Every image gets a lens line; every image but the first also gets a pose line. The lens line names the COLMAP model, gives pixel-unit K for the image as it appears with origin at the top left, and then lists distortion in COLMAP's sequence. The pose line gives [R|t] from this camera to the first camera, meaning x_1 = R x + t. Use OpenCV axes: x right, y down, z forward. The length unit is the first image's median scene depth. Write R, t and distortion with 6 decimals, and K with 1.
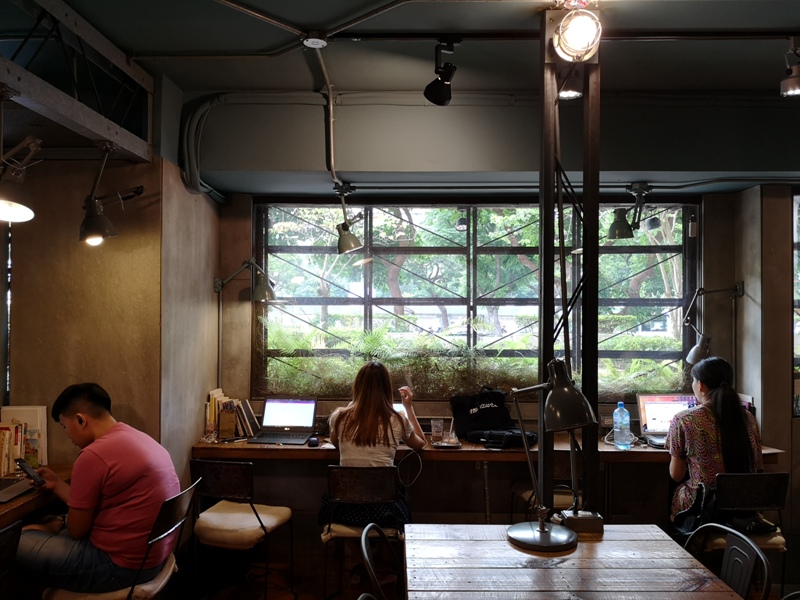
lens RADIAL K [[623.0, 0, 392.6], [0, 623.0, 304.6], [0, 0, 1]] dist [0.020917, -0.057603]
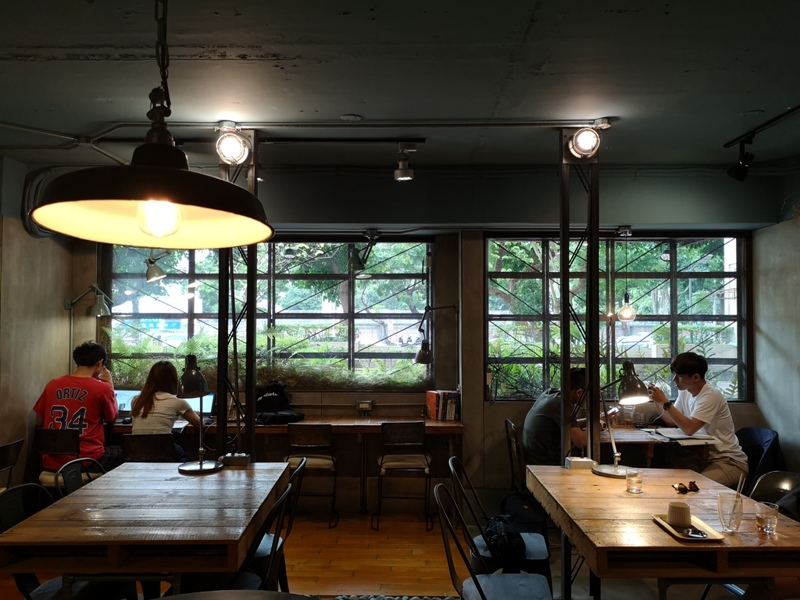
lens RADIAL K [[623.0, 0, 405.1], [0, 623.0, 300.7], [0, 0, 1]] dist [0.020917, -0.057603]
pose [[0.999737, -0.001797, 0.022873, 0.435423], [0.002317, 0.999739, -0.022728, -0.007379], [-0.022826, 0.022775, 0.999480, -0.359634]]
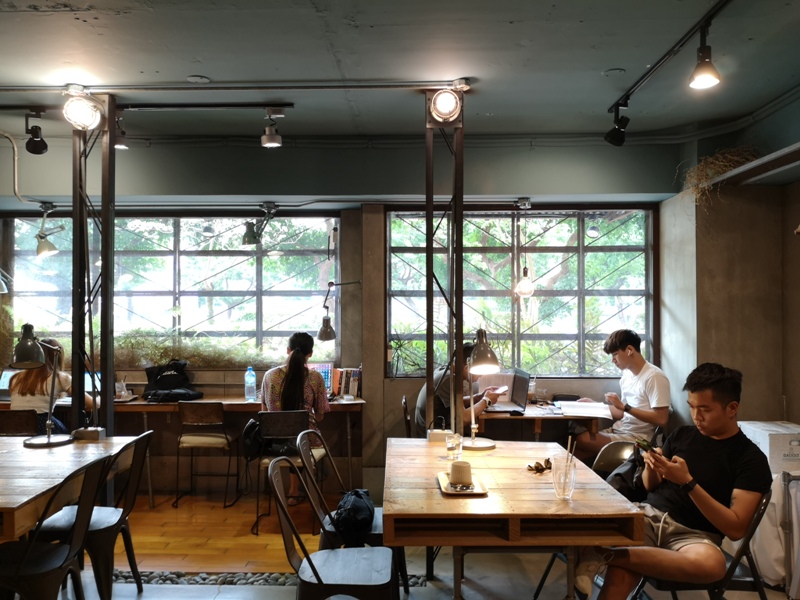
lens RADIAL K [[623.0, 0, 406.8], [0, 623.0, 300.9], [0, 0, 1]] dist [0.020917, -0.057603]
pose [[0.999684, -0.006061, 0.024414, 0.655557], [0.006240, 0.999954, -0.007277, 0.025941], [-0.024369, 0.007427, 0.999675, -0.334731]]
